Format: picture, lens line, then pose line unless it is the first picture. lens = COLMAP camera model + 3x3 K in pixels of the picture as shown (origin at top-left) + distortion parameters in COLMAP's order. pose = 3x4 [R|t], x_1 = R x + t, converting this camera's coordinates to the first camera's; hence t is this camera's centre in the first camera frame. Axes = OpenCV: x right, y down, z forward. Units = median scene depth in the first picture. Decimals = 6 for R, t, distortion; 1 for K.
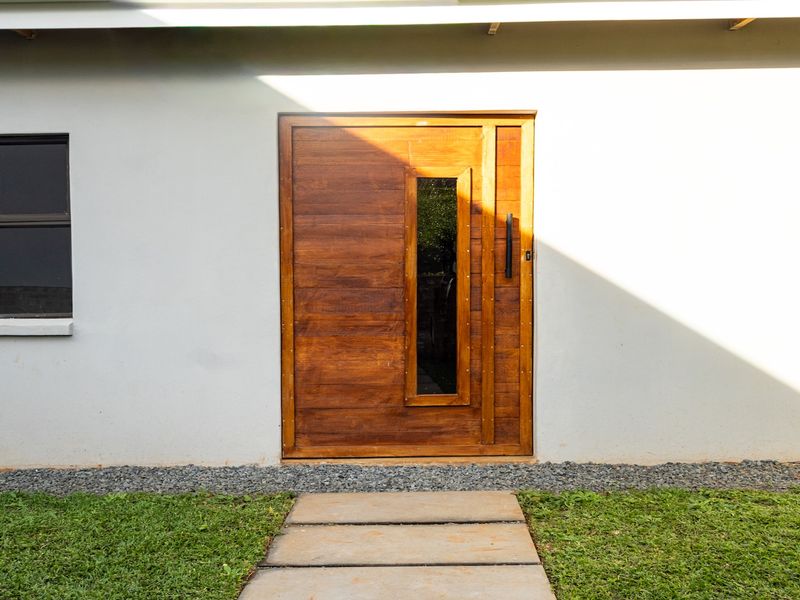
lens RADIAL K [[863.1, 0, 400.0], [0, 863.1, 300.0], [0, 0, 1]] dist [-0.022824, 0.025771]
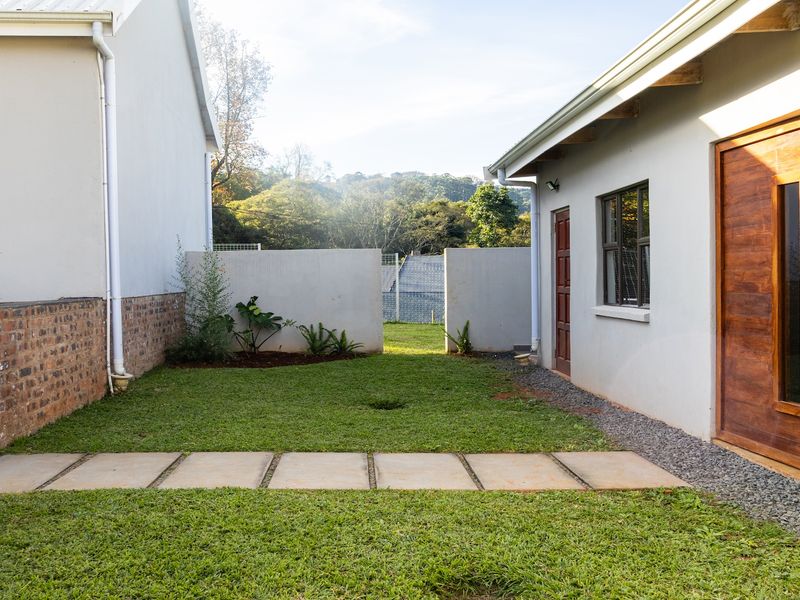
lens RADIAL K [[863.1, 0, 400.0], [0, 863.1, 300.0], [0, 0, 1]] dist [-0.022824, 0.025771]
pose [[0.071676, 0.028158, -0.997030, 0.999988], [-0.031439, 0.999169, 0.025959, -0.019325], [0.996932, 0.029485, 0.072502, 0.488720]]
